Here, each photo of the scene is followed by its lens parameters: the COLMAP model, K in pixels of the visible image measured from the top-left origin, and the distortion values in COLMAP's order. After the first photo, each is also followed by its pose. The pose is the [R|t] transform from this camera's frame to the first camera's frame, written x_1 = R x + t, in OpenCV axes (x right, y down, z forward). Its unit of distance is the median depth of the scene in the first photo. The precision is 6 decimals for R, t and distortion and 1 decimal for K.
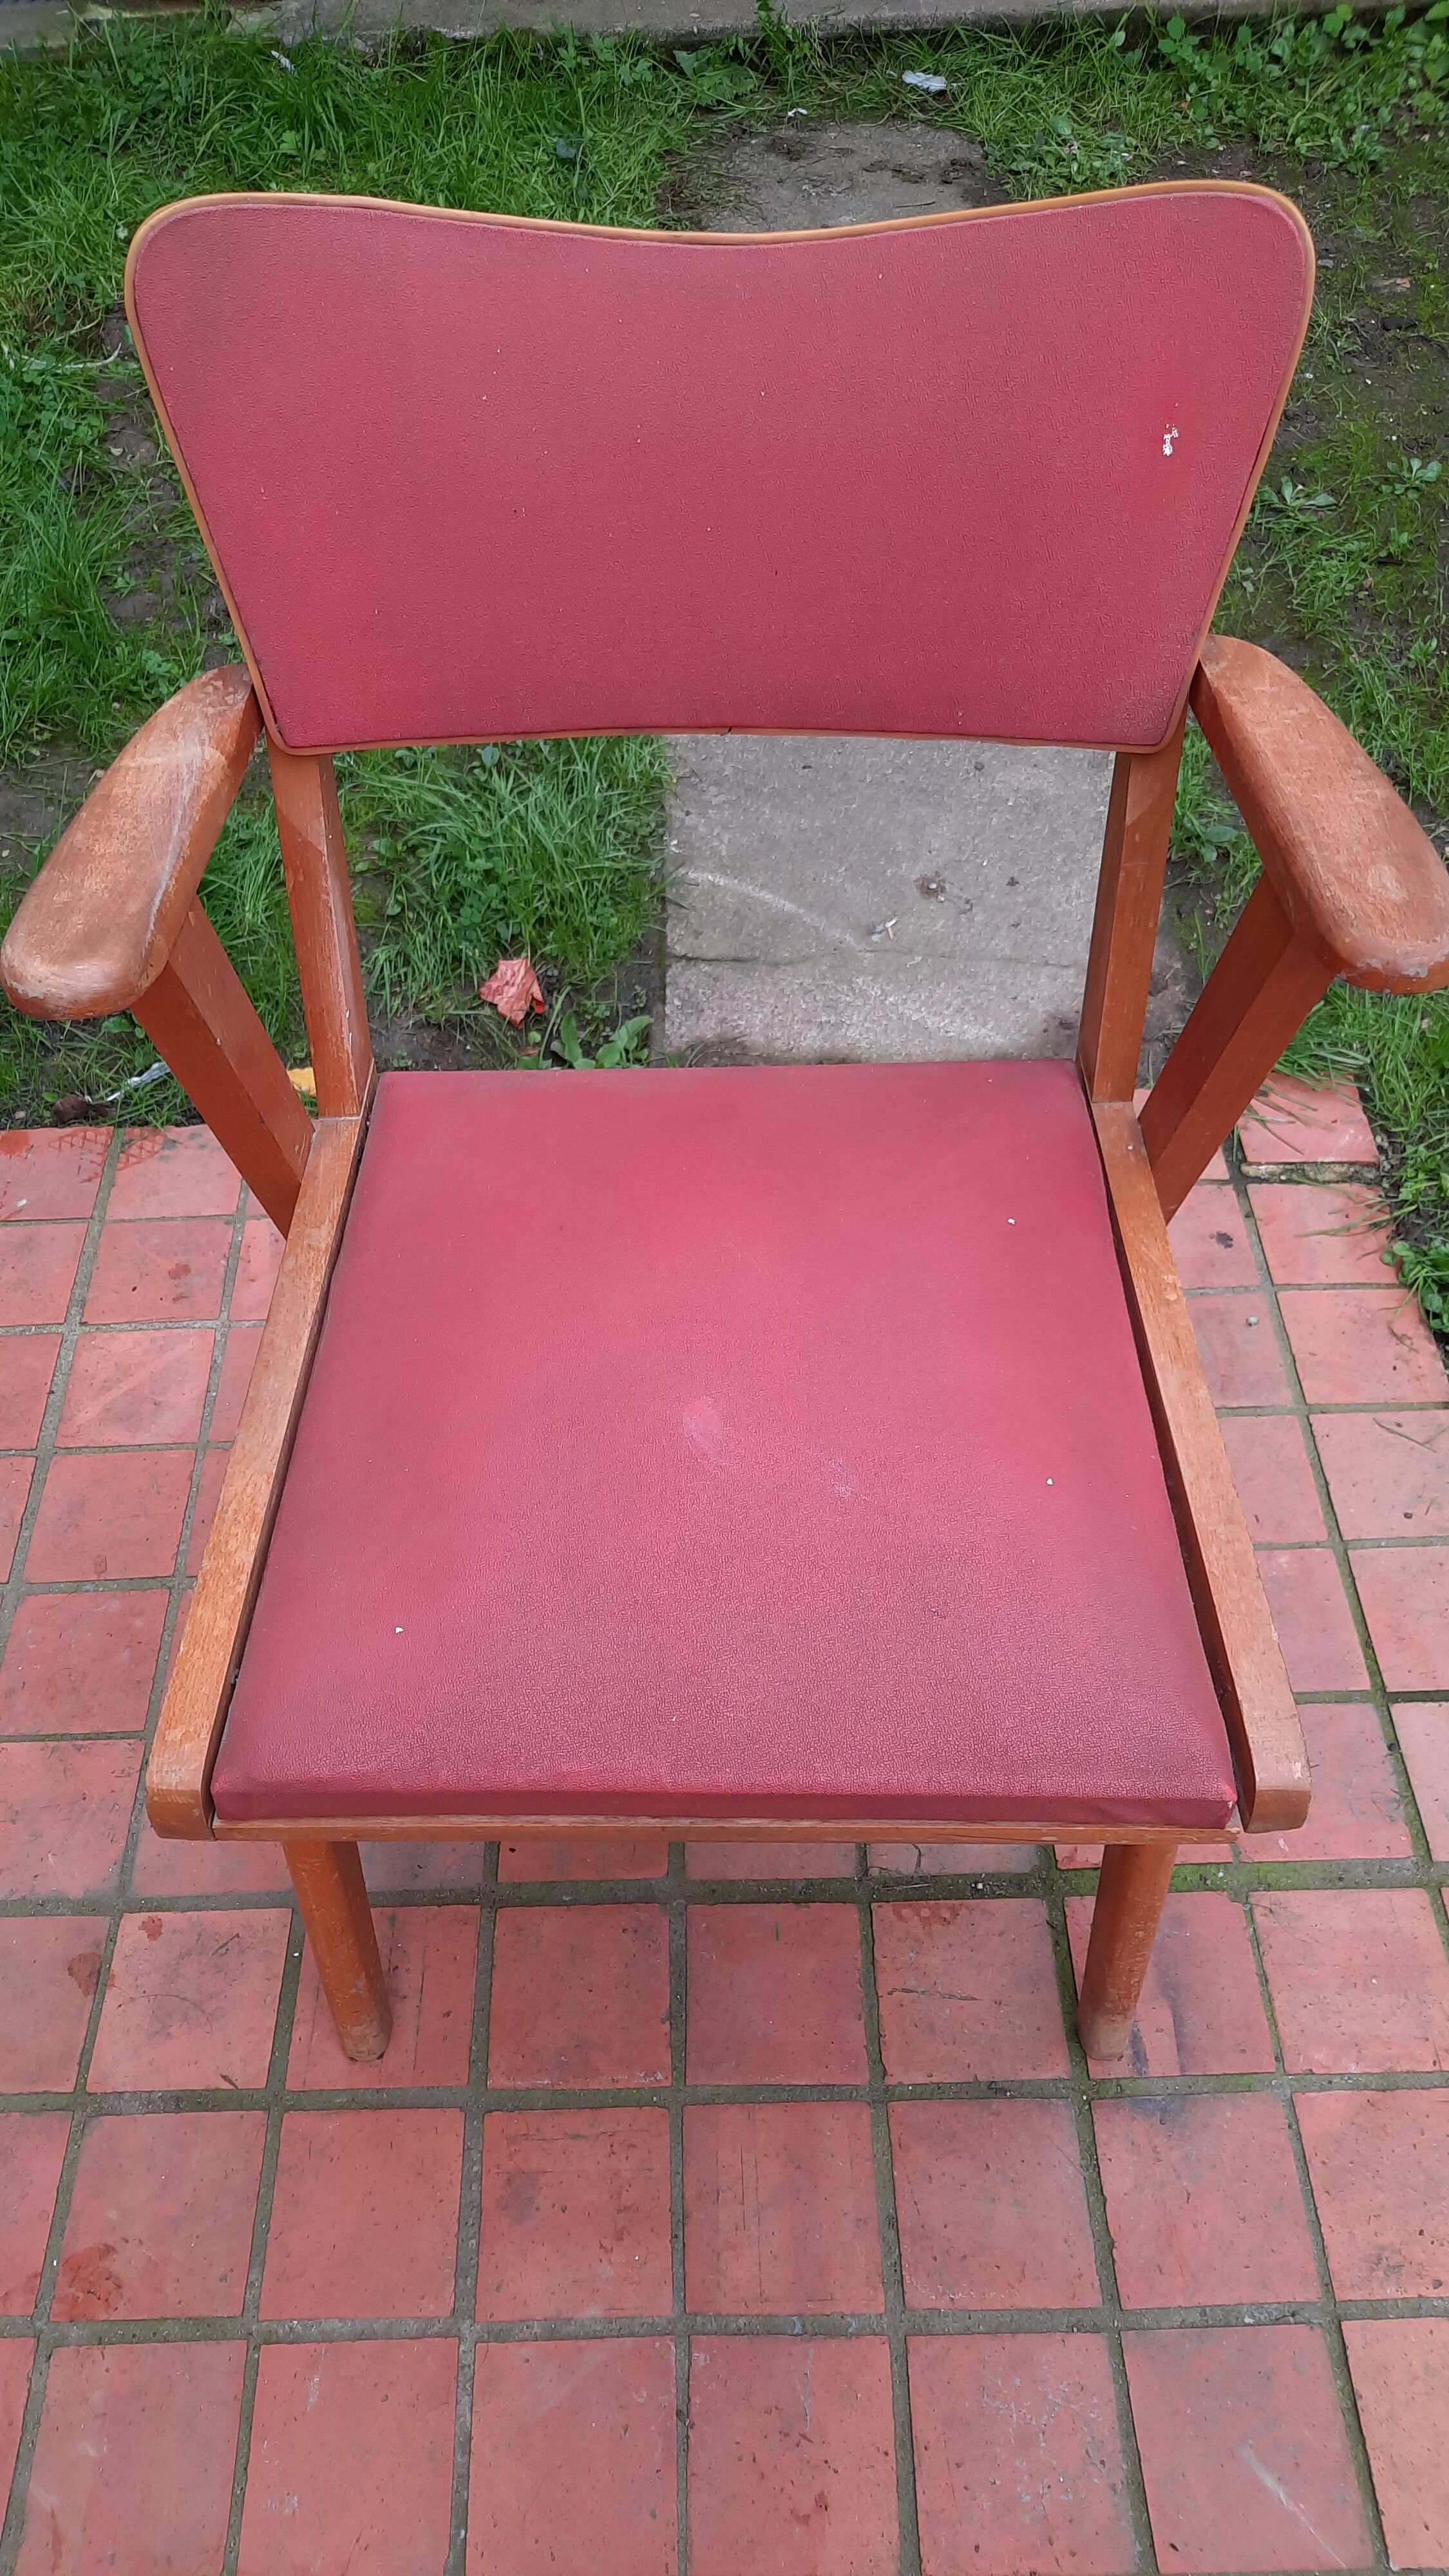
lens RADIAL K [[1920.3, 0, 687.0], [0, 1920.3, 1300.3], [0, 0, 1]] dist [0.038451, -0.041383]
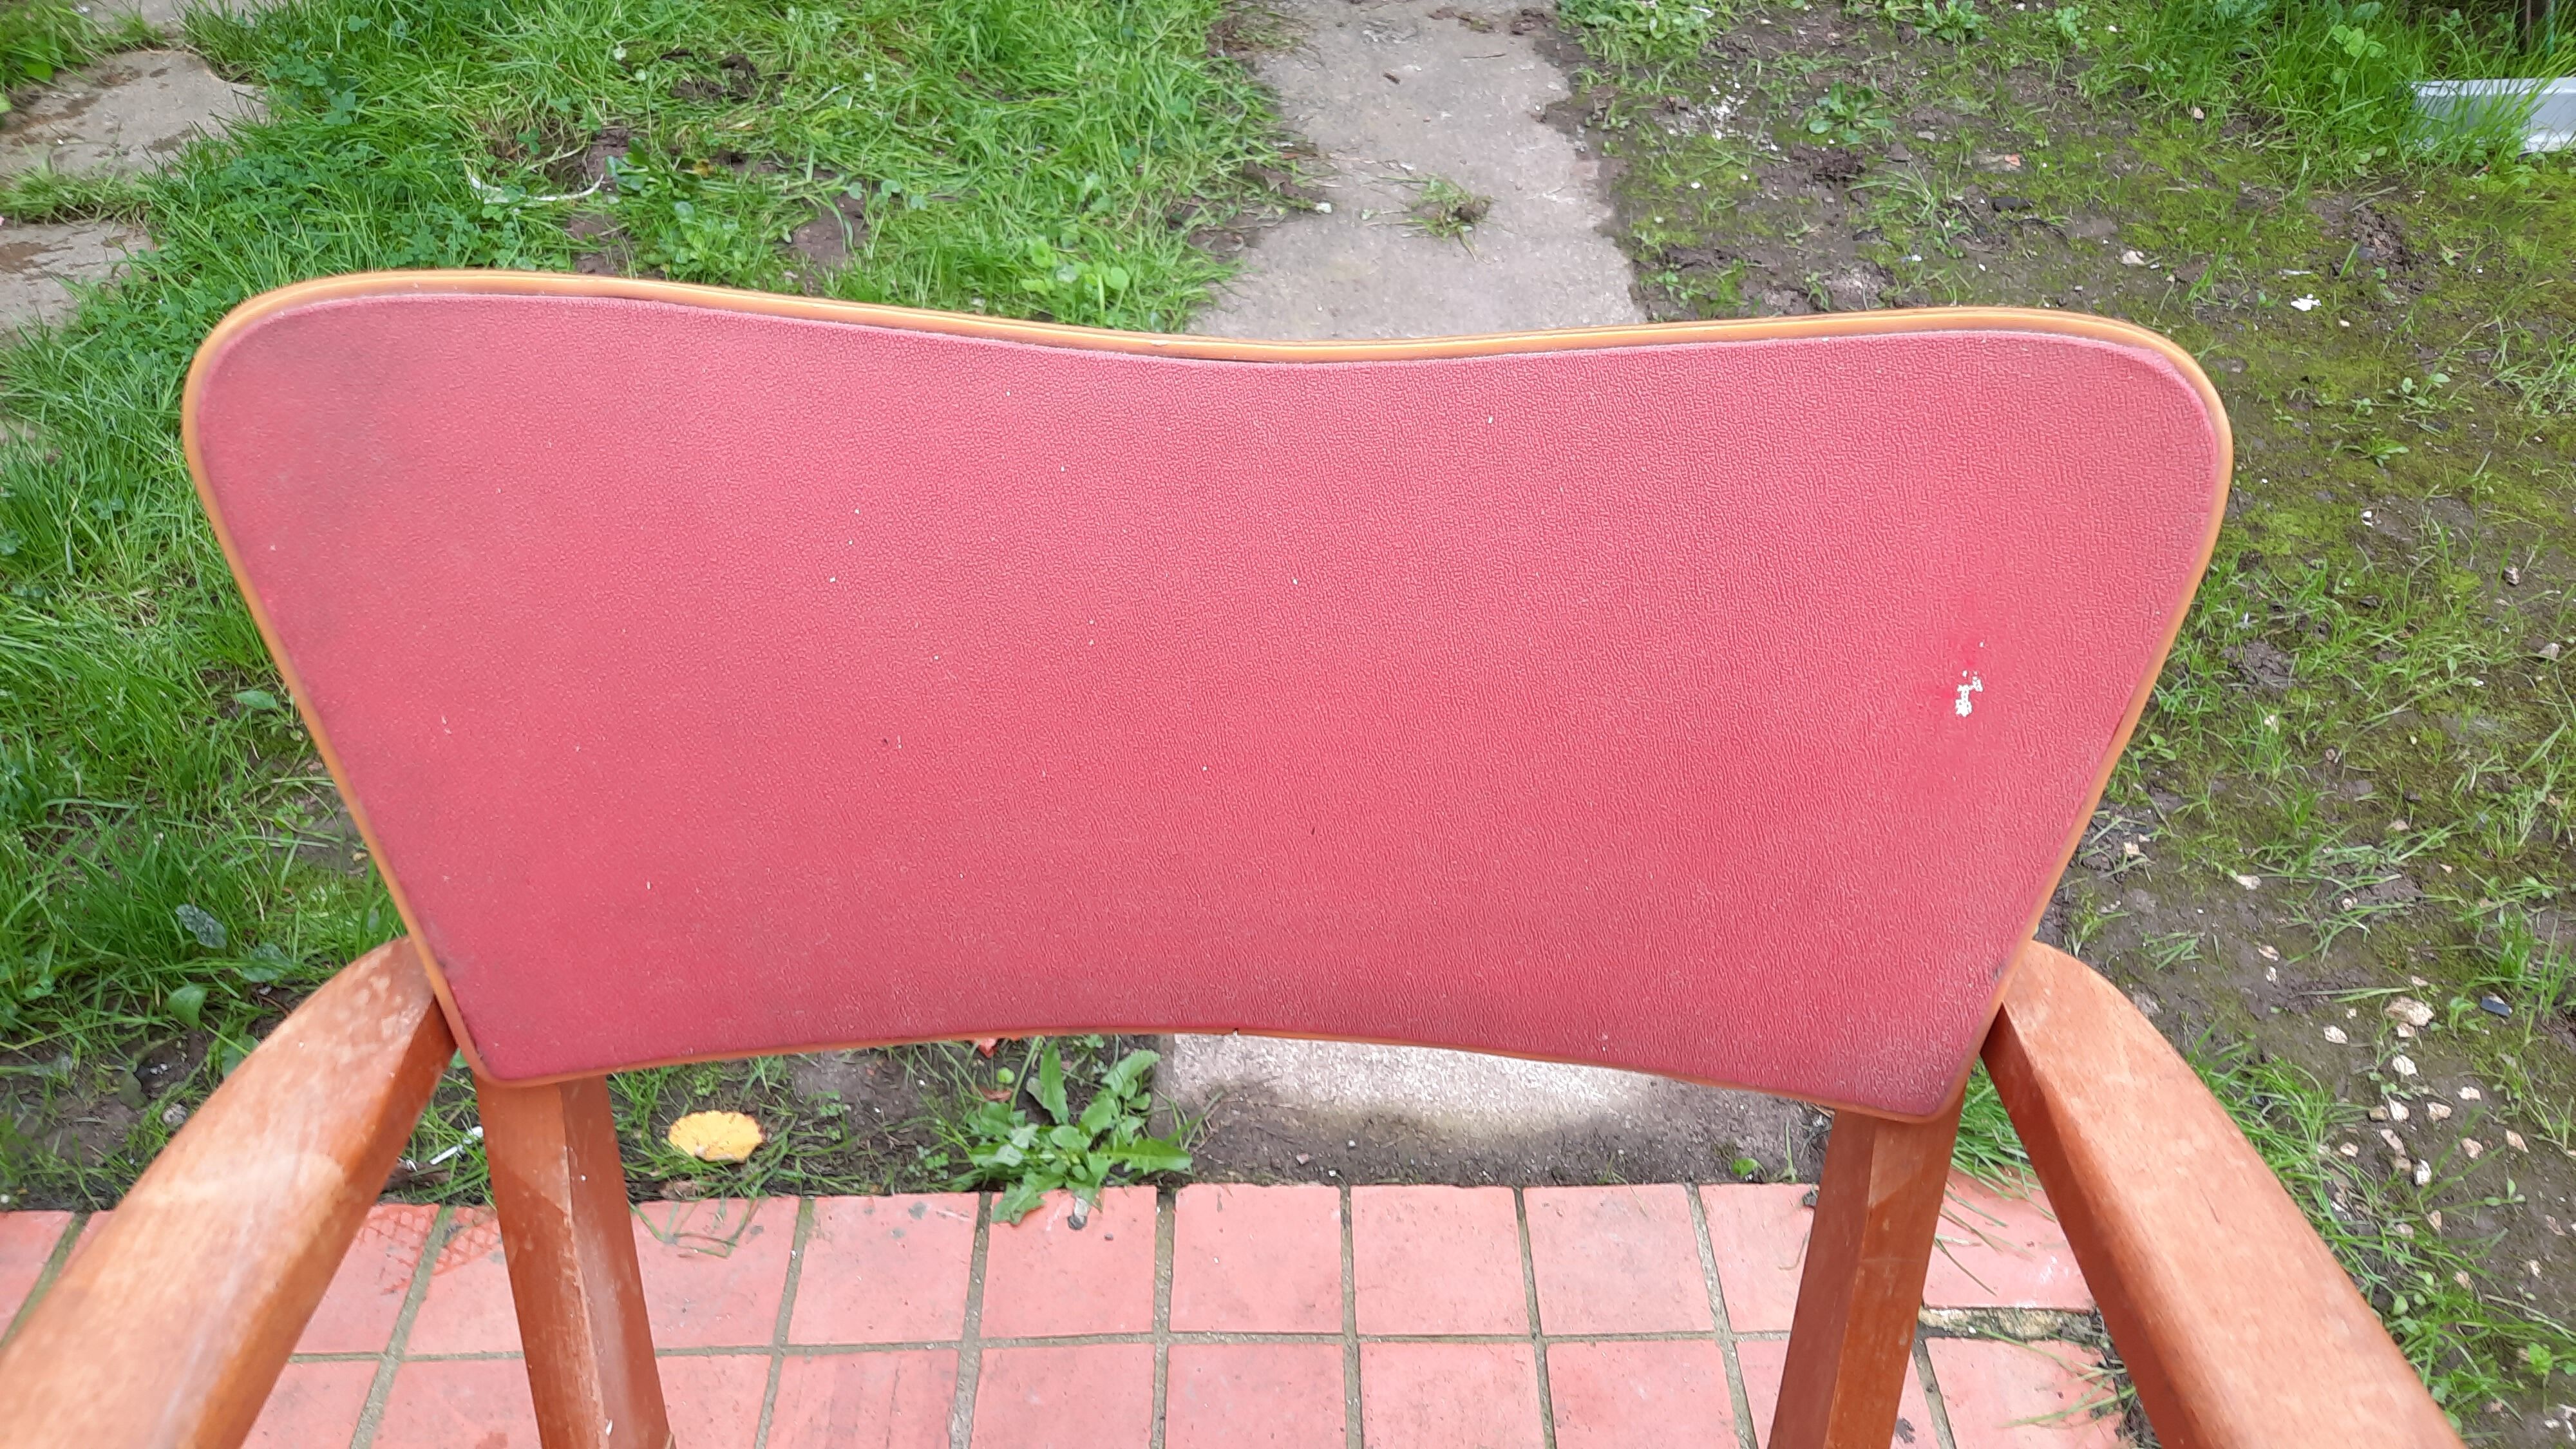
lens RADIAL K [[1920.3, 0, 1291.2], [0, 1920.3, 748.1], [0, 0, 1]] dist [0.038451, -0.041383]
pose [[0.999215, 0.027053, 0.028951, 0.016016], [-0.022805, 0.990149, -0.138149, -0.243098], [-0.032403, 0.137380, 0.989988, 0.296679]]
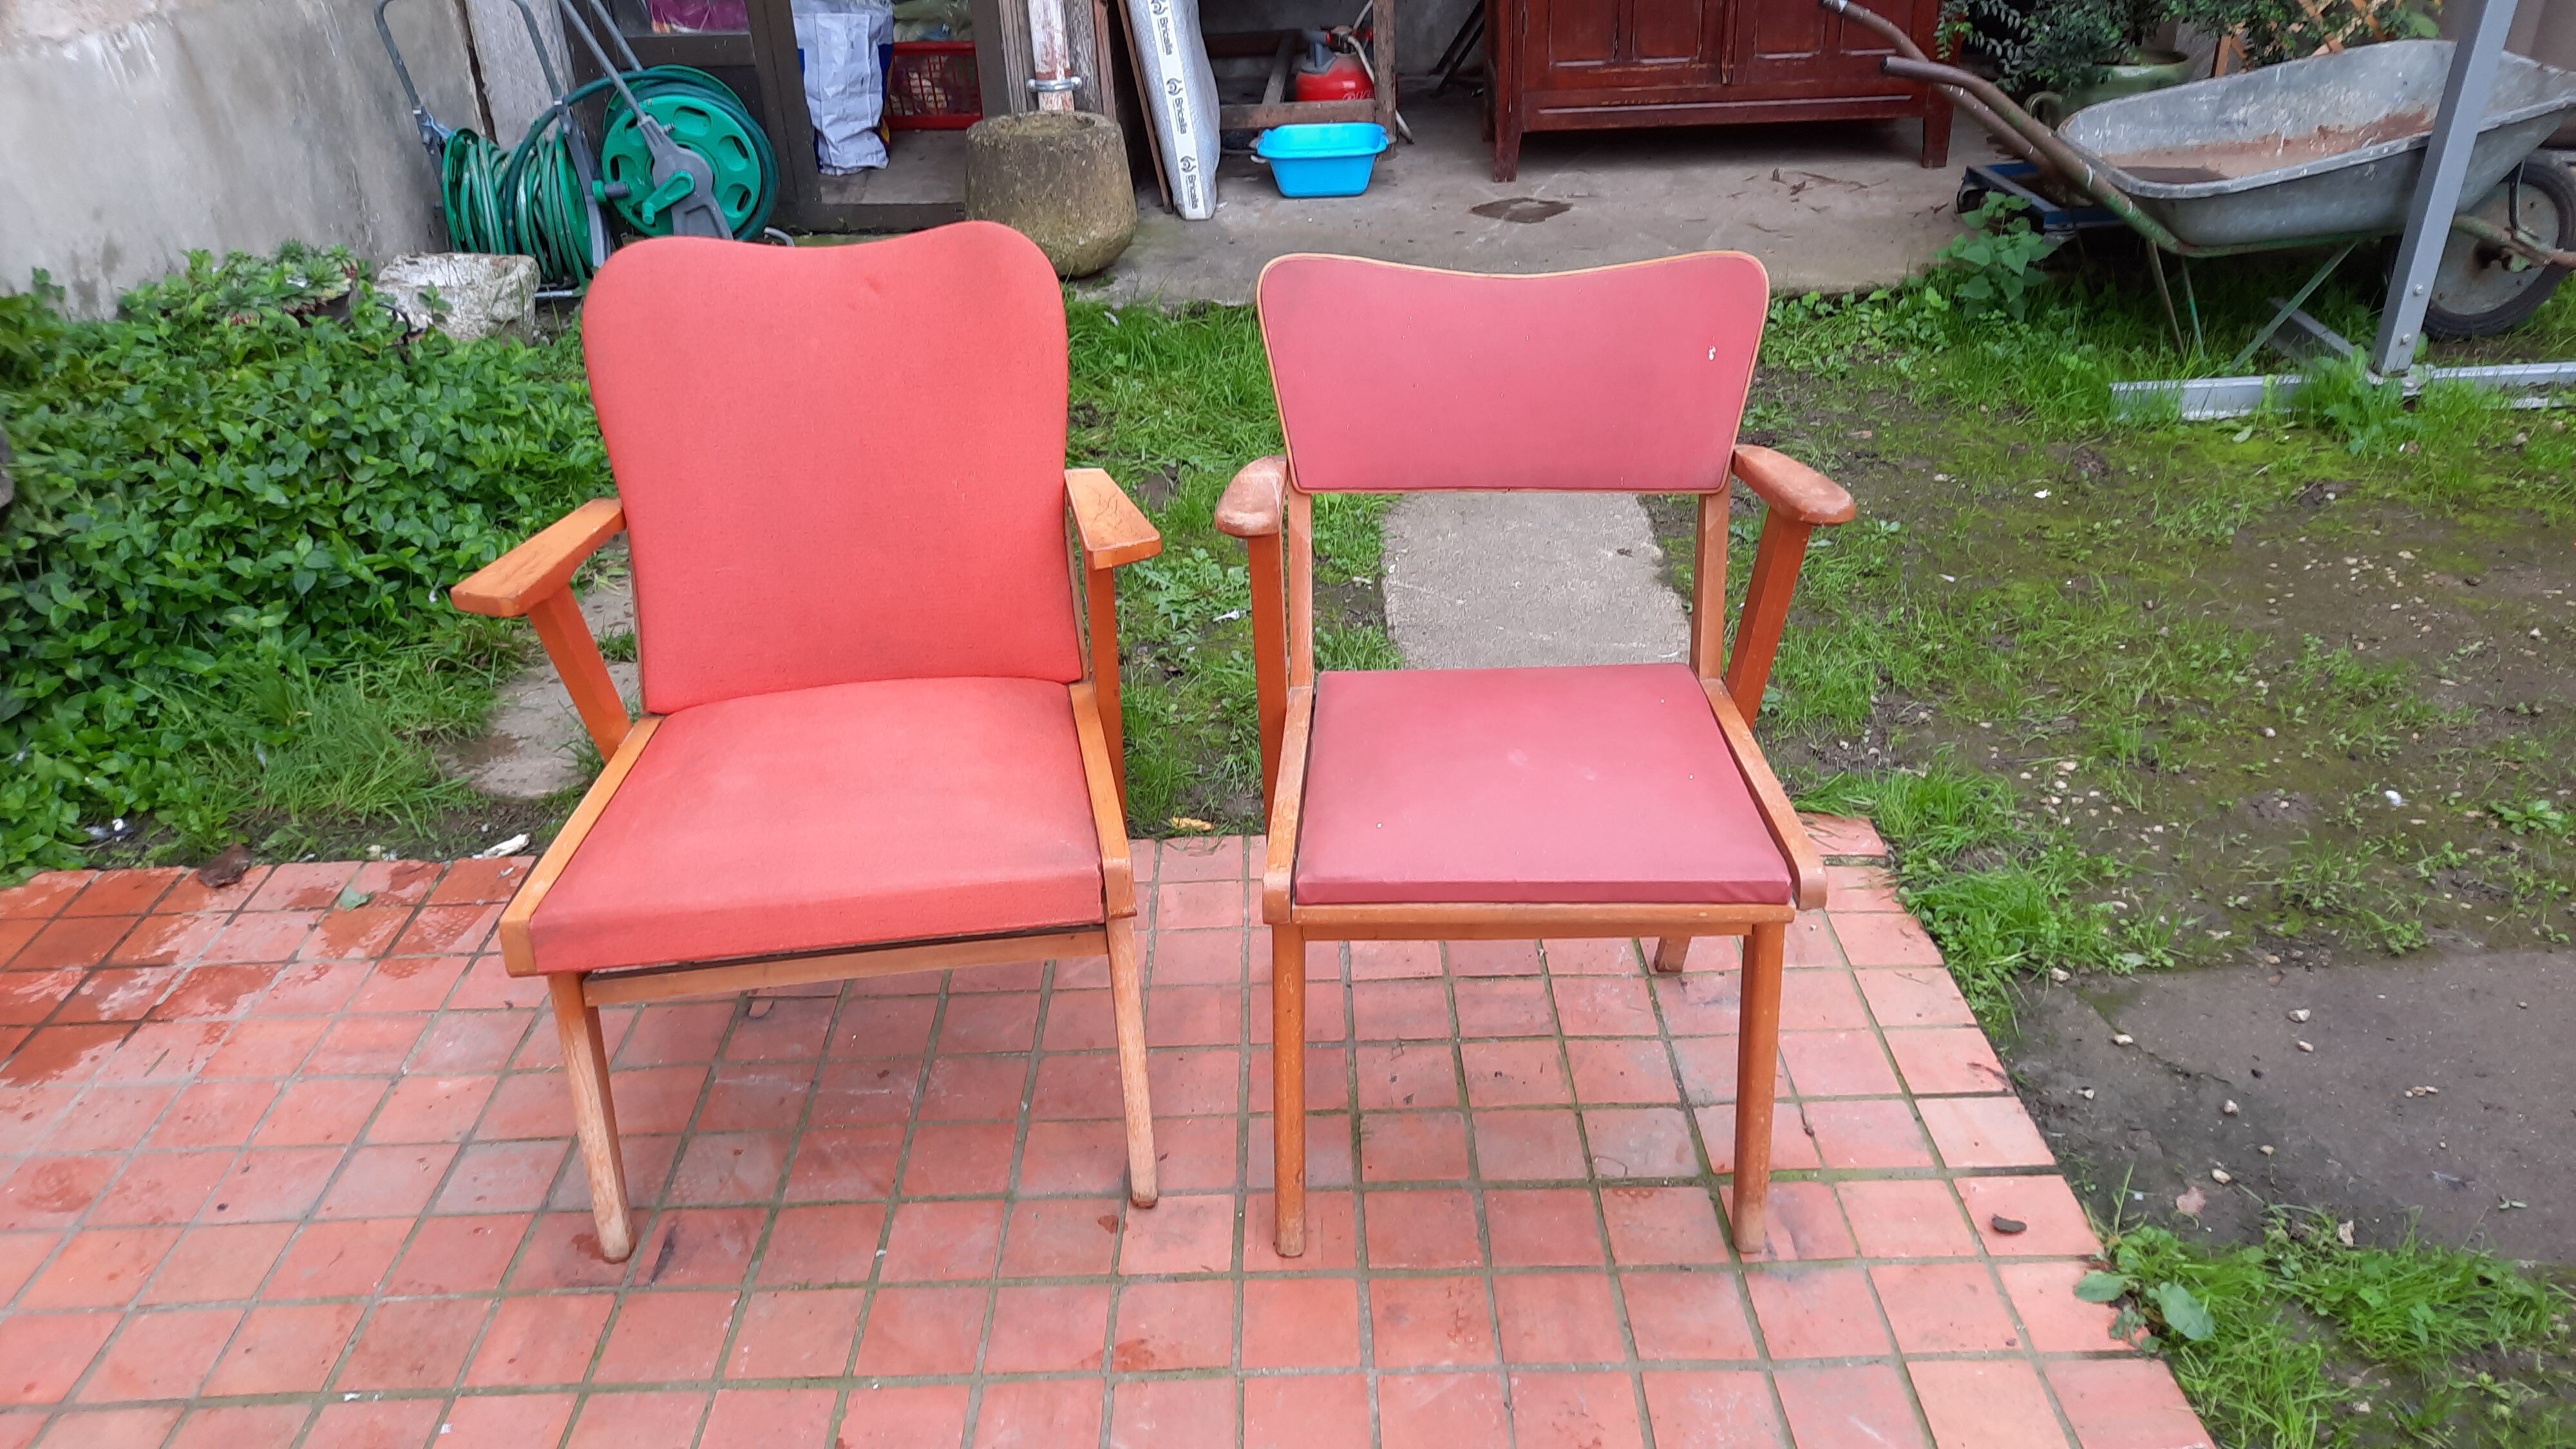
lens RADIAL K [[1920.3, 0, 1266.4], [0, 1920.3, 725.4], [0, 0, 1]] dist [0.038451, -0.041383]
pose [[0.999872, 0.010054, -0.012473, -0.170357], [-0.014139, 0.919903, -0.391891, 0.609971], [0.007534, 0.392018, 0.919927, -0.650446]]
